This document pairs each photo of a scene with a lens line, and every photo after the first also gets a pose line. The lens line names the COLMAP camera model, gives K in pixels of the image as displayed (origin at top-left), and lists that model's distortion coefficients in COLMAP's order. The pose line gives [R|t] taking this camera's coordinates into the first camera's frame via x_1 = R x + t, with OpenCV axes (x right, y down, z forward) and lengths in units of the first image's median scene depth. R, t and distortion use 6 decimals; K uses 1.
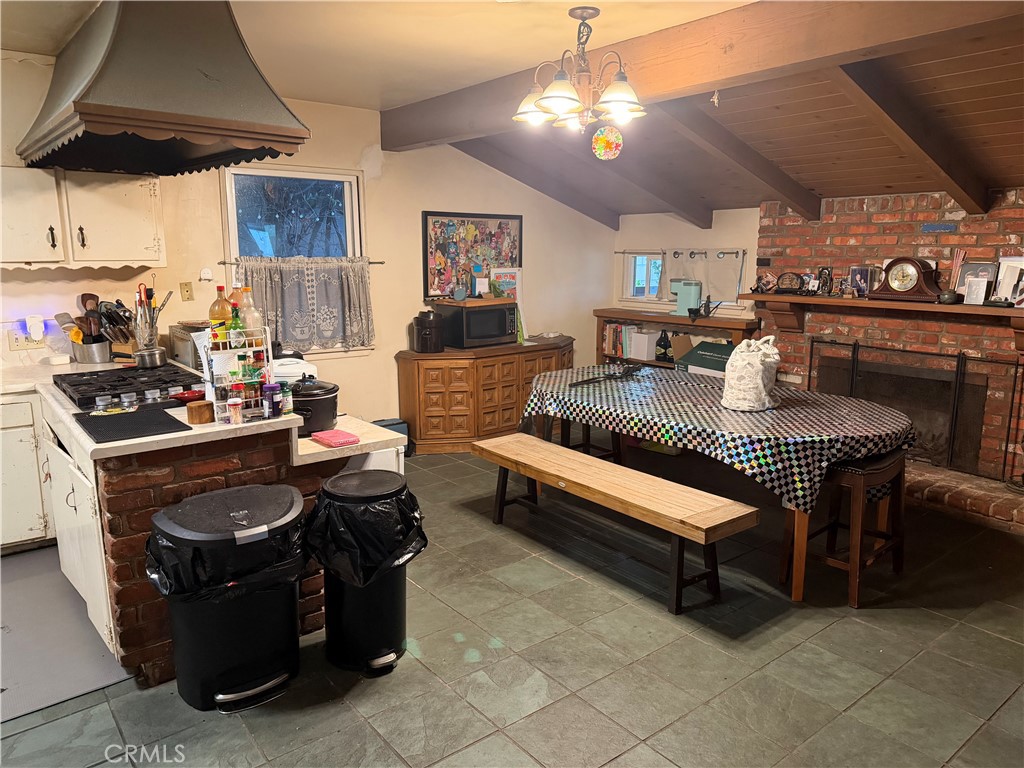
lens RADIAL K [[703.8, 0, 510.4], [0, 703.8, 382.7], [0, 0, 1]] dist [0.033027, -0.012619]
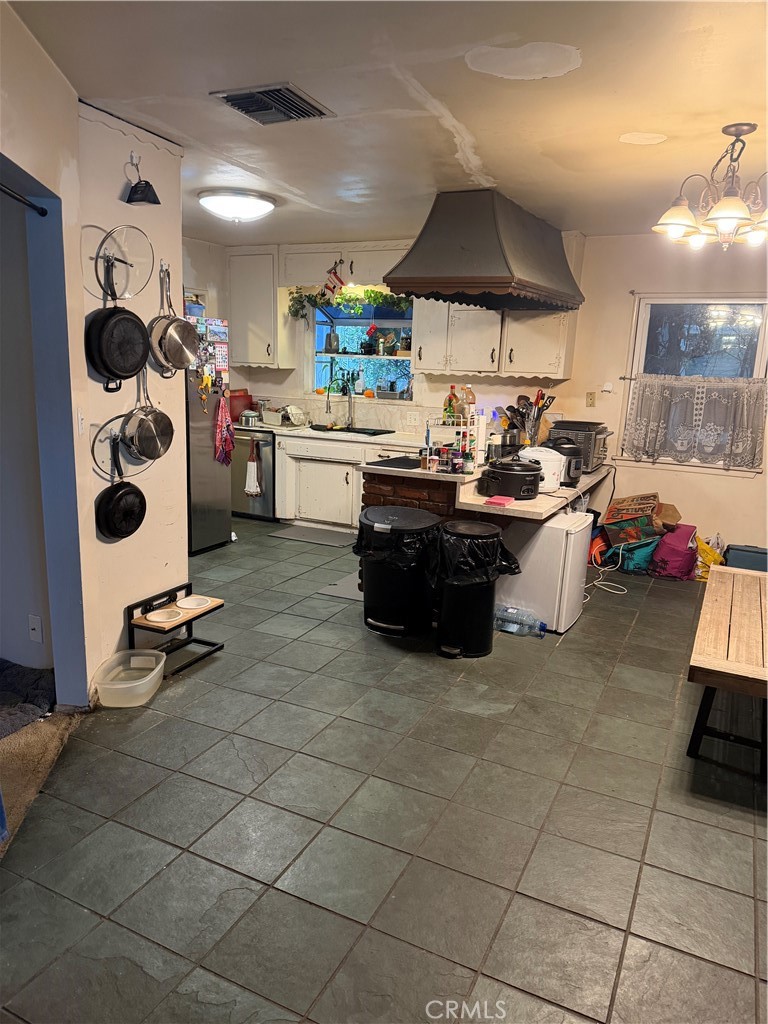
lens RADIAL K [[703.8, 0, 377.0], [0, 703.8, 512.1], [0, 0, 1]] dist [0.033027, -0.012619]
pose [[0.427964, 0.204451, -0.880367, 0.627032], [-0.199956, 0.971358, 0.128379, -0.020820], [0.881399, 0.121093, 0.456588, 0.122626]]
